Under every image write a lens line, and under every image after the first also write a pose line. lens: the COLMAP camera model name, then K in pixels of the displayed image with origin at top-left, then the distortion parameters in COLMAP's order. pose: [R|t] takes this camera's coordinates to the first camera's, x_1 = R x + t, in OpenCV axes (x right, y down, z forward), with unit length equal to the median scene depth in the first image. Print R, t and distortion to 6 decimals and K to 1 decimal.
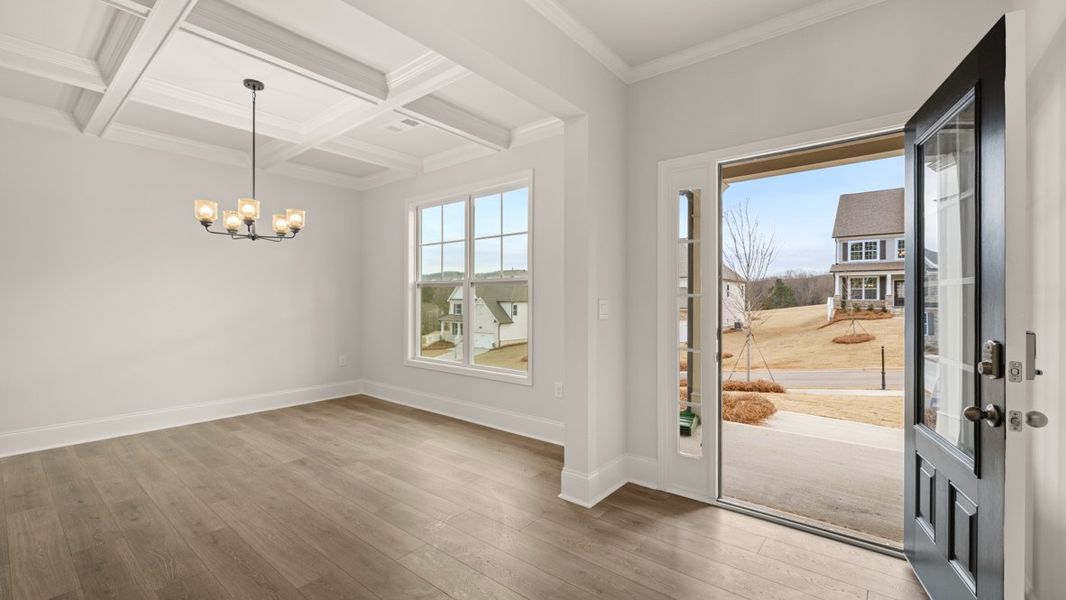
lens RADIAL K [[444.1, 0, 531.7], [0, 444.1, 299.8], [0, 0, 1]] dist [-0.003629, 0.000362]
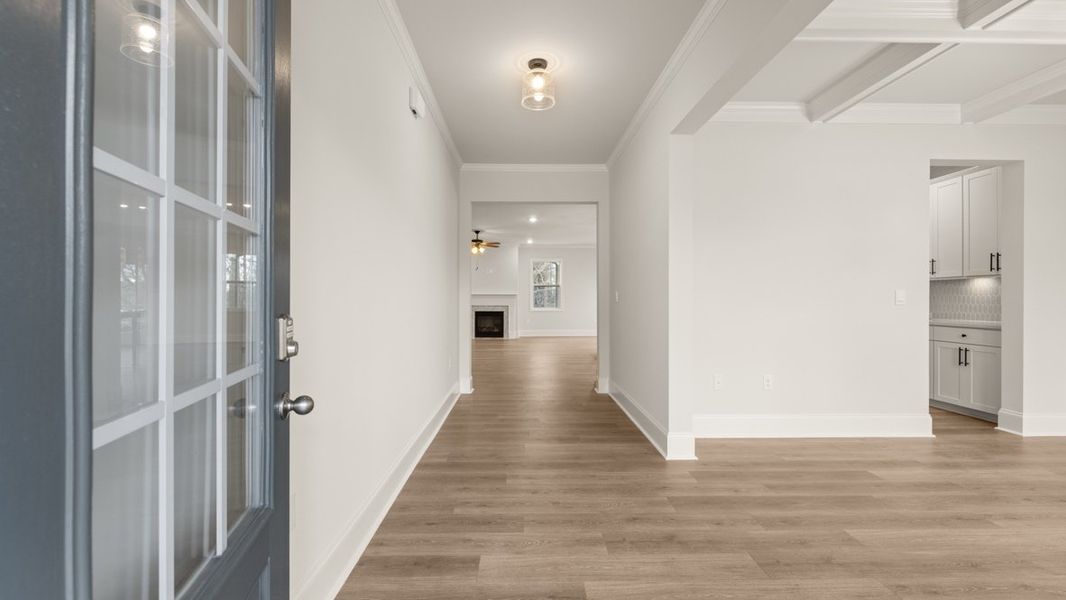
lens RADIAL K [[444.1, 0, 533.6], [0, 444.1, 298.8], [0, 0, 1]] dist [-0.003629, 0.000362]
pose [[-0.757277, 0.006199, -0.653064, 0.734173], [0.008382, 0.999965, -0.000227, 0.009258], [0.653040, -0.005646, -0.757302, 1.110793]]
